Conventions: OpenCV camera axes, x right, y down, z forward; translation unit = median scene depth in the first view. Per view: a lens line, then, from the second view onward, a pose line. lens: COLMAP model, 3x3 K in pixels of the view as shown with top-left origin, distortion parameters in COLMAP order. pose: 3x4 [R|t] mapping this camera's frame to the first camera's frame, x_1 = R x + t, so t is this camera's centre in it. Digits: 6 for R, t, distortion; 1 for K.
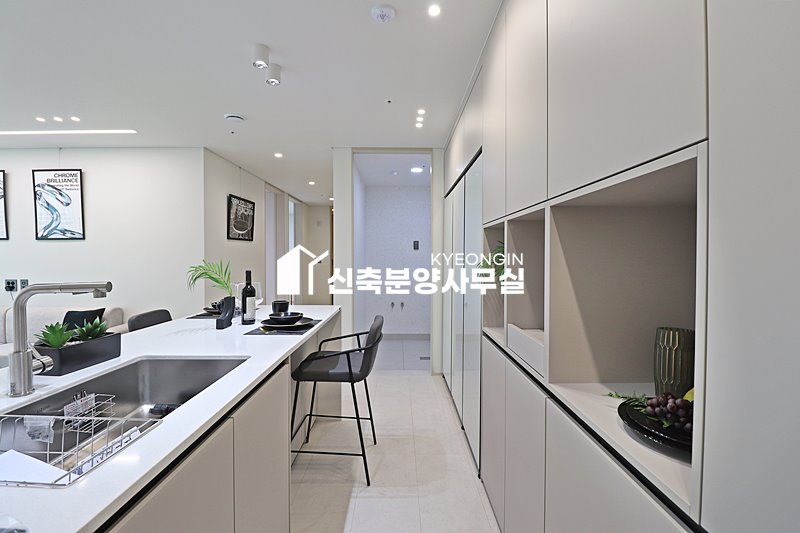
lens RADIAL K [[371.3, 0, 401.9], [0, 371.3, 263.2], [0, 0, 1]] dist [0.001481, -0.014173]
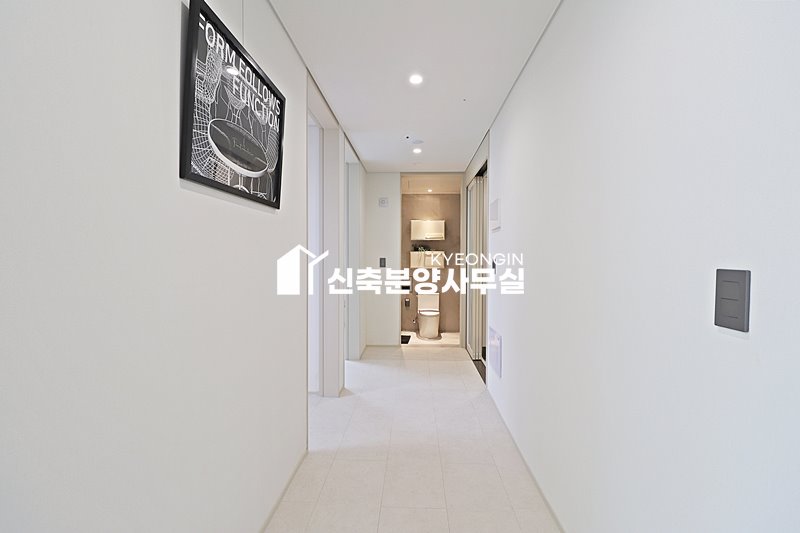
lens RADIAL K [[371.3, 0, 401.9], [0, 371.3, 263.2], [0, 0, 1]] dist [0.001481, -0.014173]
pose [[0.999003, -0.000334, -0.044640, -0.285034], [0.000031, 0.999977, -0.006781, -0.007042], [0.044641, 0.006772, 0.998980, 0.692139]]
